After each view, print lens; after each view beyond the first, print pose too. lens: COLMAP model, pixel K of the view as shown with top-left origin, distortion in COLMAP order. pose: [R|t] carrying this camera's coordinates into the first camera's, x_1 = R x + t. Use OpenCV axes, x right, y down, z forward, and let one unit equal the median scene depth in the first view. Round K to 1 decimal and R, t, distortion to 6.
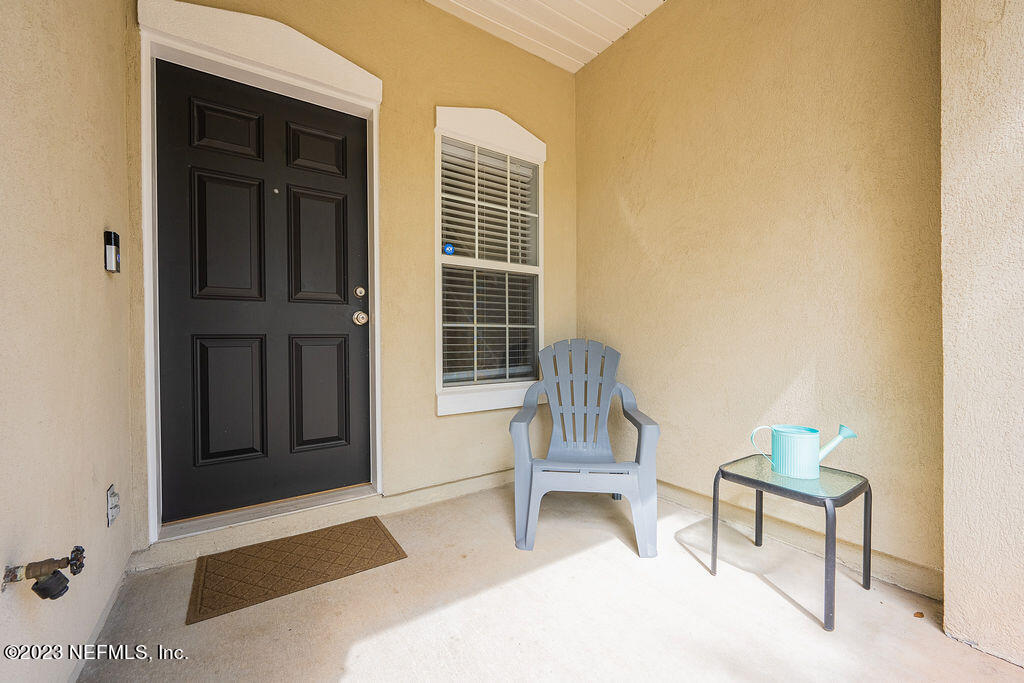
lens RADIAL K [[404.0, 0, 520.7], [0, 404.0, 343.9], [0, 0, 1]] dist [-0.002876, 0.000320]
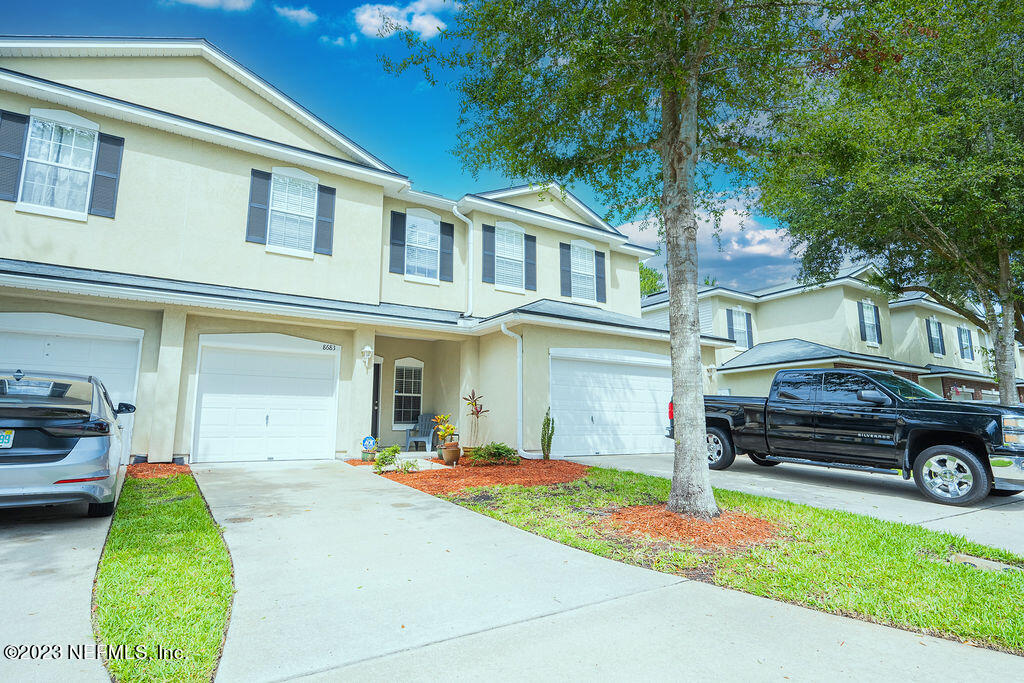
lens RADIAL K [[541.2, 0, 512.2], [0, 541.2, 345.0], [0, 0, 1]] dist [0.002860, -0.000277]
pose [[0.998963, -0.001262, -0.045521, 1.298366], [-0.006358, 0.985958, -0.166871, 0.225534], [0.045092, 0.166988, 0.984927, -4.649854]]
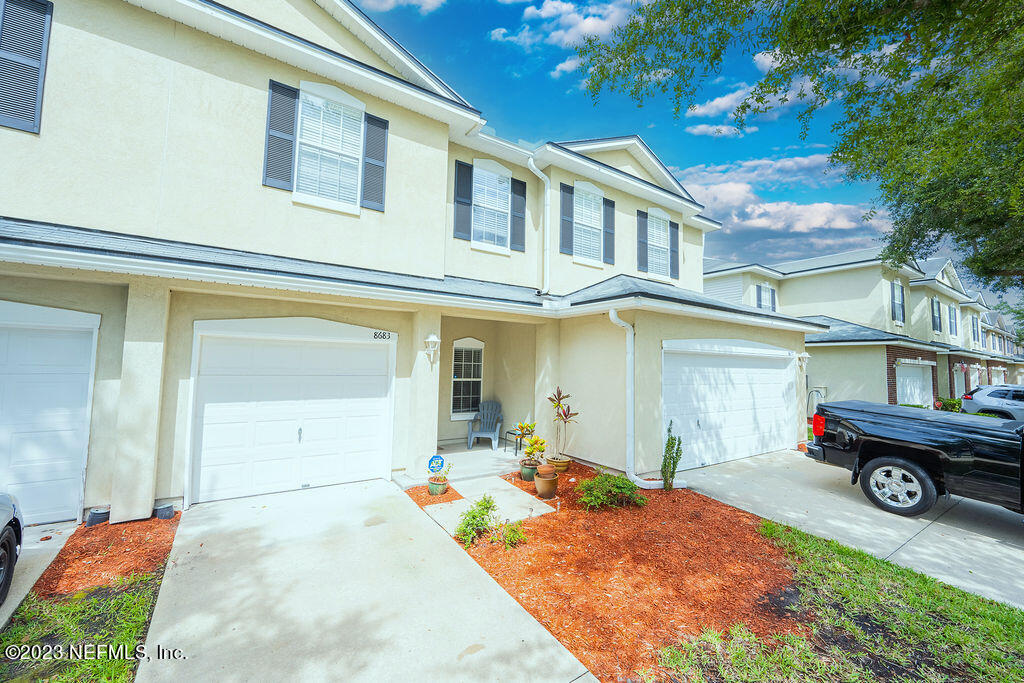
lens RADIAL K [[404.0, 0, 512.9], [0, 404.0, 341.0], [0, 0, 1]] dist [-0.002876, 0.000320]
pose [[0.999260, 0.025026, -0.029196, 0.460708], [-0.027021, 0.997178, -0.070049, -0.313011], [0.027360, 0.070786, 0.997116, -2.767106]]
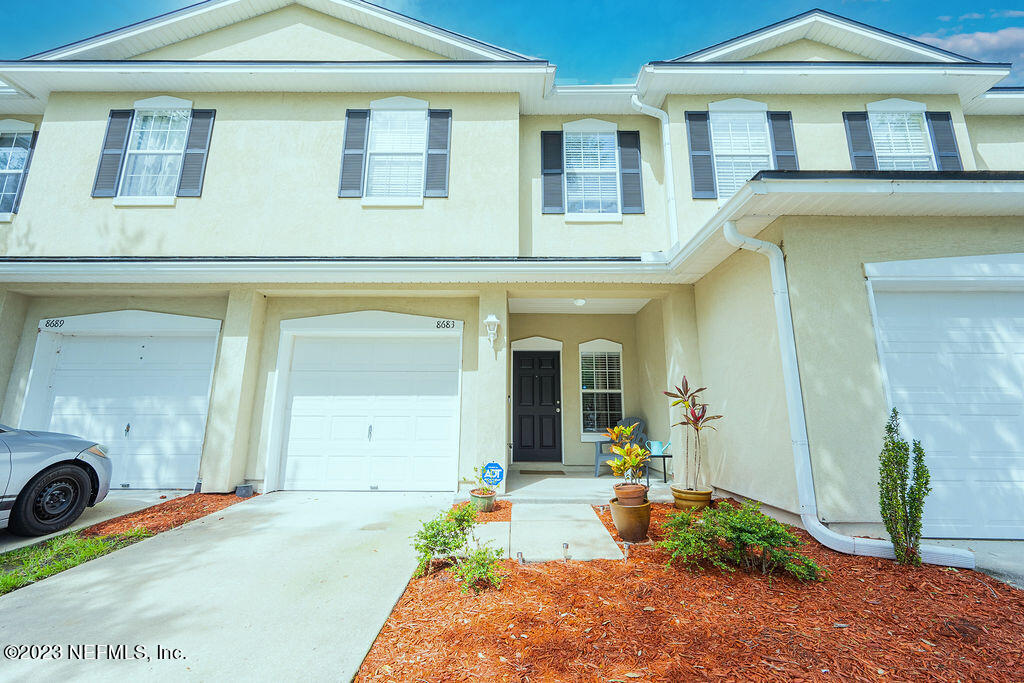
lens RADIAL K [[404.0, 0, 514.0], [0, 404.0, 342.1], [0, 0, 1]] dist [-0.002876, 0.000320]
pose [[0.810283, -0.101567, -0.577170, 1.194481], [-0.016639, 0.980483, -0.195899, 0.040663], [0.585802, 0.168337, 0.792779, -1.809062]]
